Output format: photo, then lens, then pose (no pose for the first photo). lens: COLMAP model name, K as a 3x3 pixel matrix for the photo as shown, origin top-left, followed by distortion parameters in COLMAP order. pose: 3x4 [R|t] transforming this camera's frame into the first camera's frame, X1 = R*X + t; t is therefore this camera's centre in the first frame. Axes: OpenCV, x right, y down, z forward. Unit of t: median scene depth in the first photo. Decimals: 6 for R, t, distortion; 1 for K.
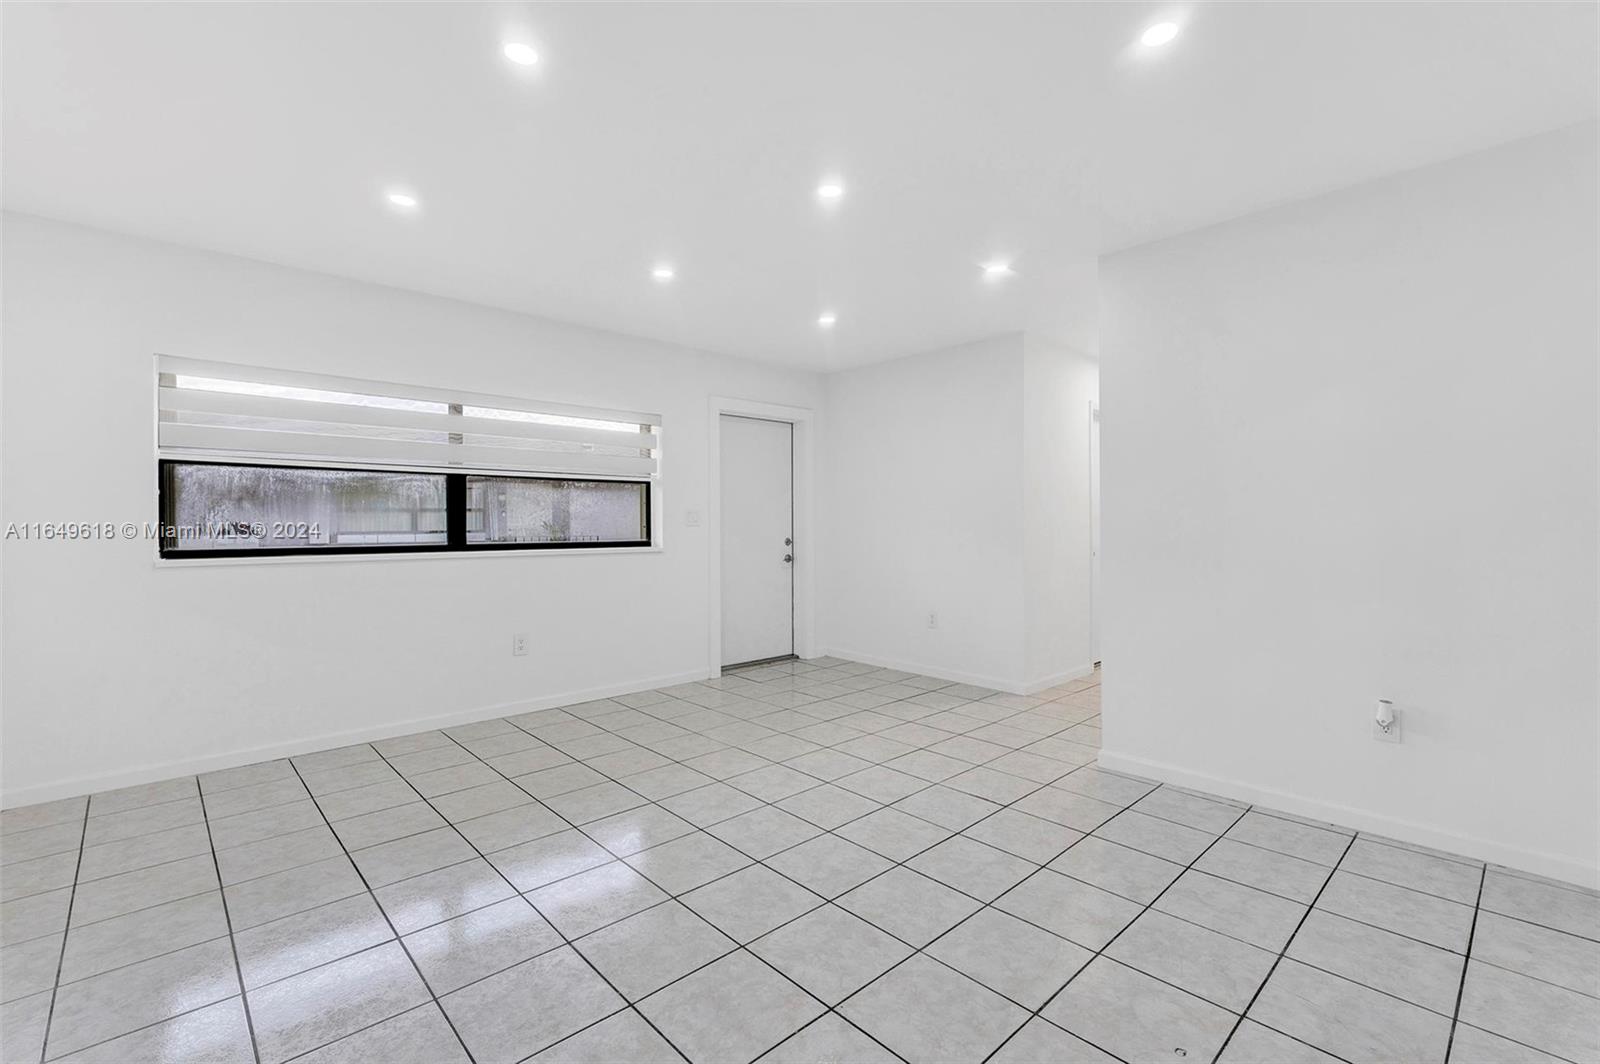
lens RADIAL K [[697.9, 0, 800.0], [0, 697.9, 532.0], [0, 0, 1]] dist [0.001381, 0.000086]
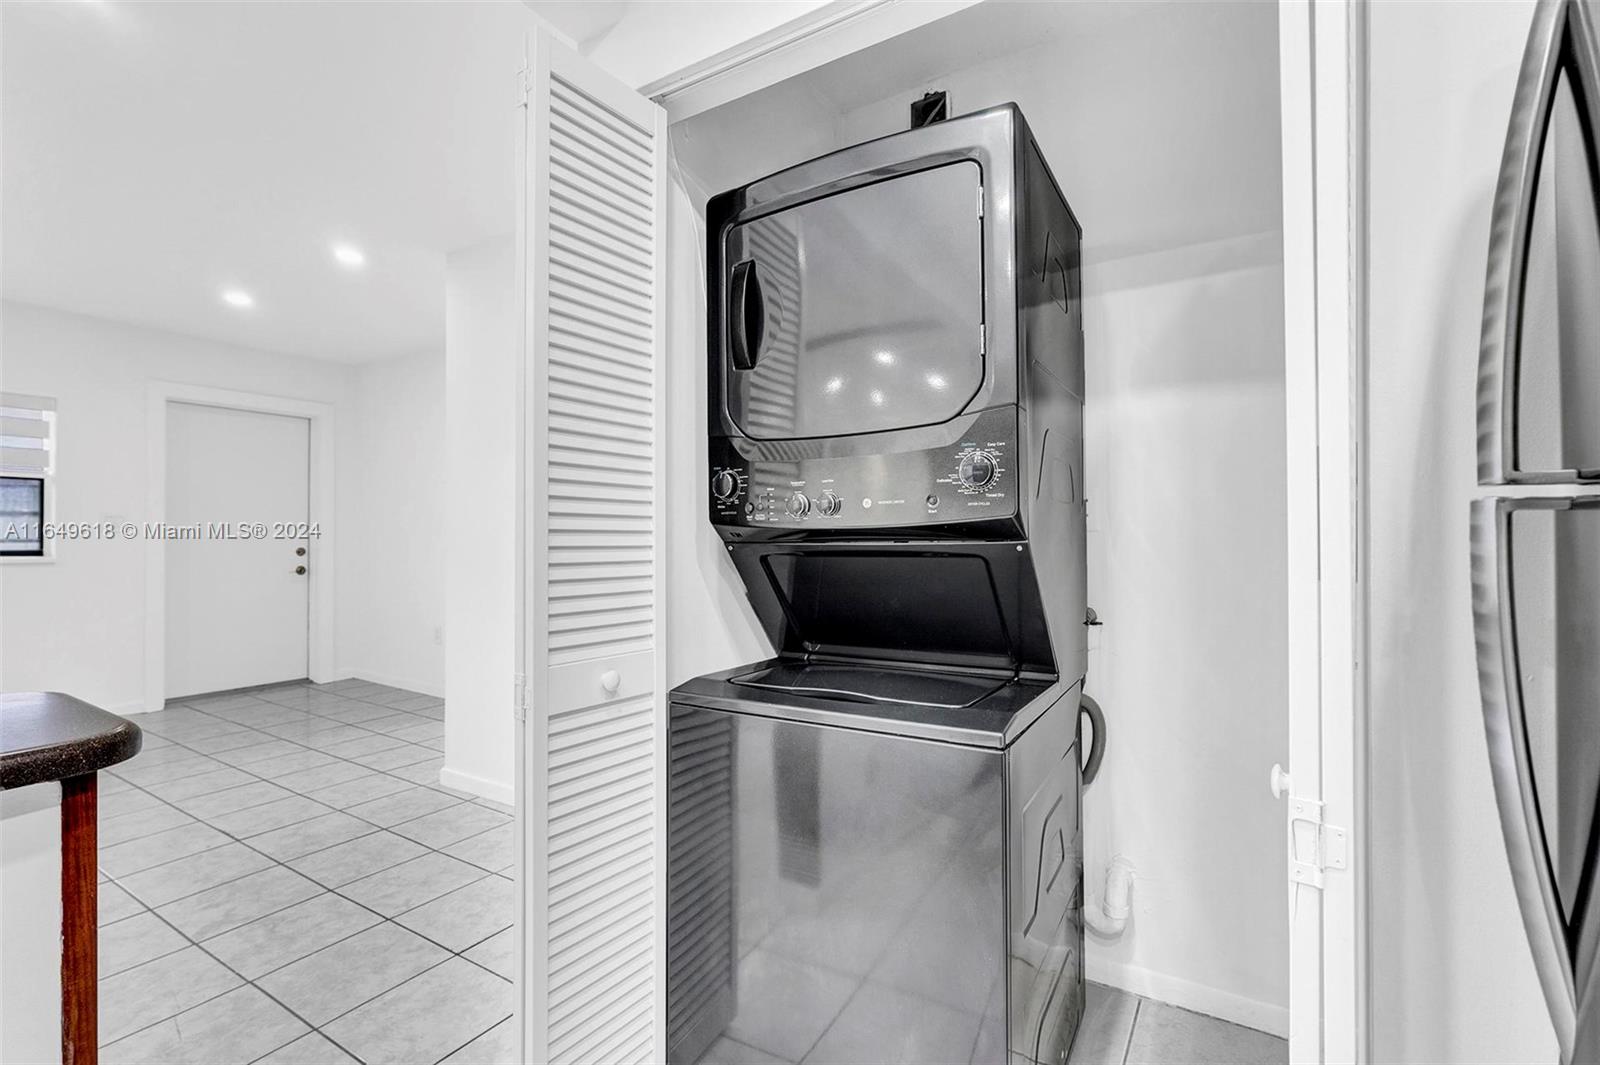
lens RADIAL K [[709.5, 0, 800.0], [0, 709.5, 532.5], [0, 0, 1]] dist [-0.000686, -0.000162]
pose [[0.964018, 0.006534, 0.265756, 0.423293], [-0.001174, 0.999793, -0.020322, 0.008288], [-0.265834, 0.019279, 0.963826, -0.044614]]
